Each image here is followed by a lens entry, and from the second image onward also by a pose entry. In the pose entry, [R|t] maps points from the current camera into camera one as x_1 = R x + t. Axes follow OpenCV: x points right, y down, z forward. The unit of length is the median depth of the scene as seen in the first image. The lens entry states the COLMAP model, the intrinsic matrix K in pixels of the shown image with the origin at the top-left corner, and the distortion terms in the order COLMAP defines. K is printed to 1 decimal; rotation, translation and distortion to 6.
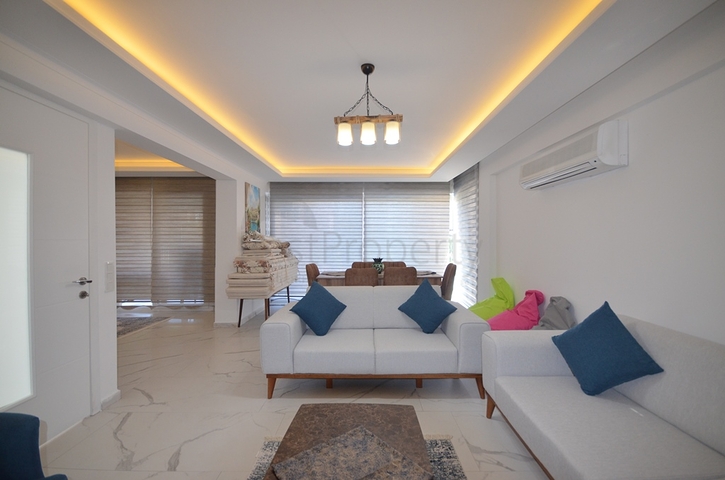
lens RADIAL K [[317.6, 0, 363.9], [0, 317.6, 239.8], [0, 0, 1]] dist [0.009940, -0.011060]
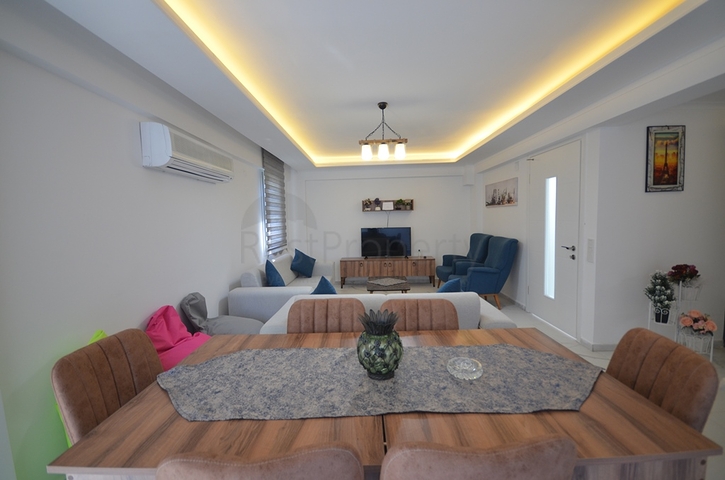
lens RADIAL K [[317.6, 0, 363.9], [0, 317.6, 239.8], [0, 0, 1]] dist [0.009940, -0.011060]
pose [[-0.999507, 0.028600, 0.012961, 0.069948], [0.029419, 0.997241, 0.068159, -0.031011], [-0.010976, 0.068507, -0.997590, 1.832414]]
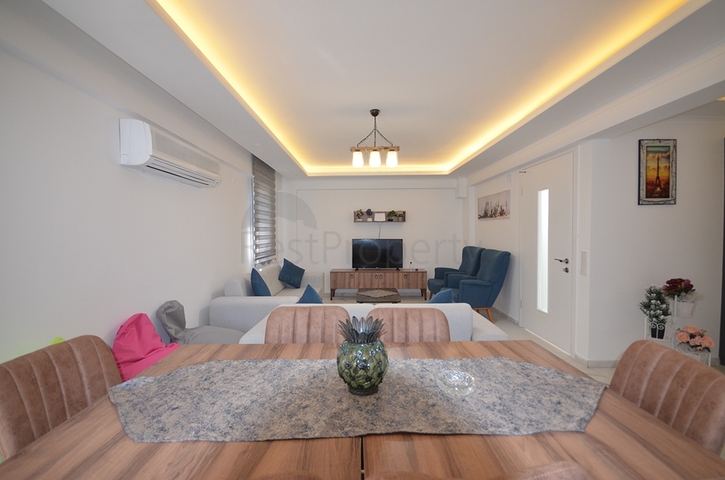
lens RADIAL K [[317.6, 0, 363.9], [0, 317.6, 239.8], [0, 0, 1]] dist [0.009940, -0.011060]
pose [[-0.999884, 0.011124, -0.010409, 0.060135], [0.010857, 0.999619, 0.025361, -0.012245], [0.010687, 0.025245, -0.999624, 1.799720]]
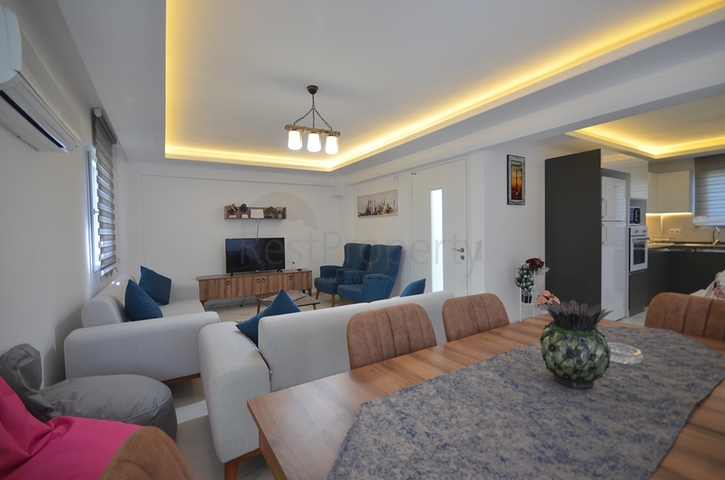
lens RADIAL K [[317.6, 0, 363.9], [0, 317.6, 239.8], [0, 0, 1]] dist [0.009940, -0.011060]
pose [[-0.847179, 0.033621, -0.530243, 0.385056], [0.022627, 0.999373, 0.027216, 0.009521], [0.530826, 0.011059, -0.847409, 1.609661]]
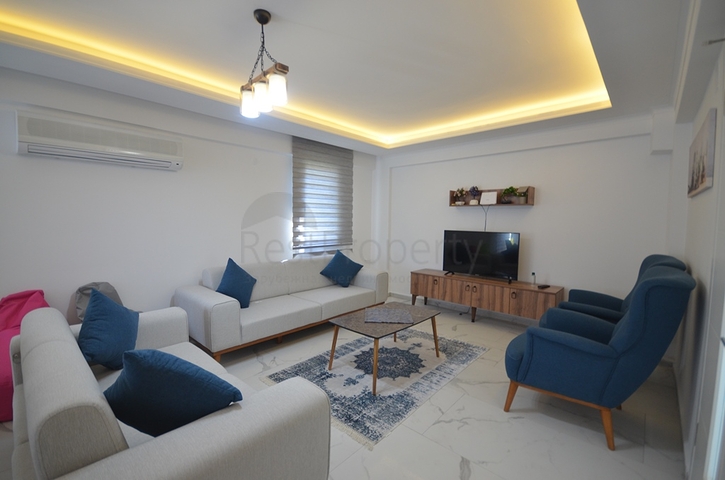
lens RADIAL K [[317.6, 0, 363.9], [0, 317.6, 239.8], [0, 0, 1]] dist [0.009940, -0.011060]
pose [[-0.744383, -0.047877, 0.666034, -0.573382], [-0.006848, 0.997921, 0.064081, -0.012345], [-0.667718, 0.043139, -0.743164, 1.098650]]
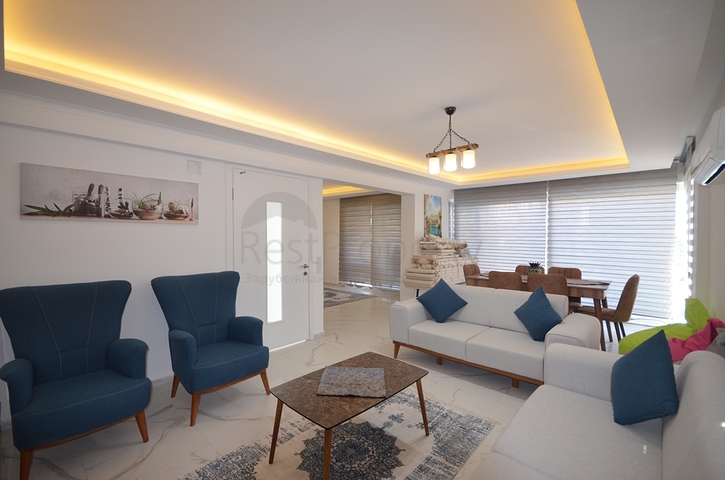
lens RADIAL K [[317.6, 0, 363.9], [0, 317.6, 239.8], [0, 0, 1]] dist [0.009940, -0.011060]
pose [[0.744976, 0.012170, -0.666980, 0.444641], [-0.003291, 0.999888, 0.014569, -0.037862], [0.667083, -0.008659, 0.744933, -0.113740]]
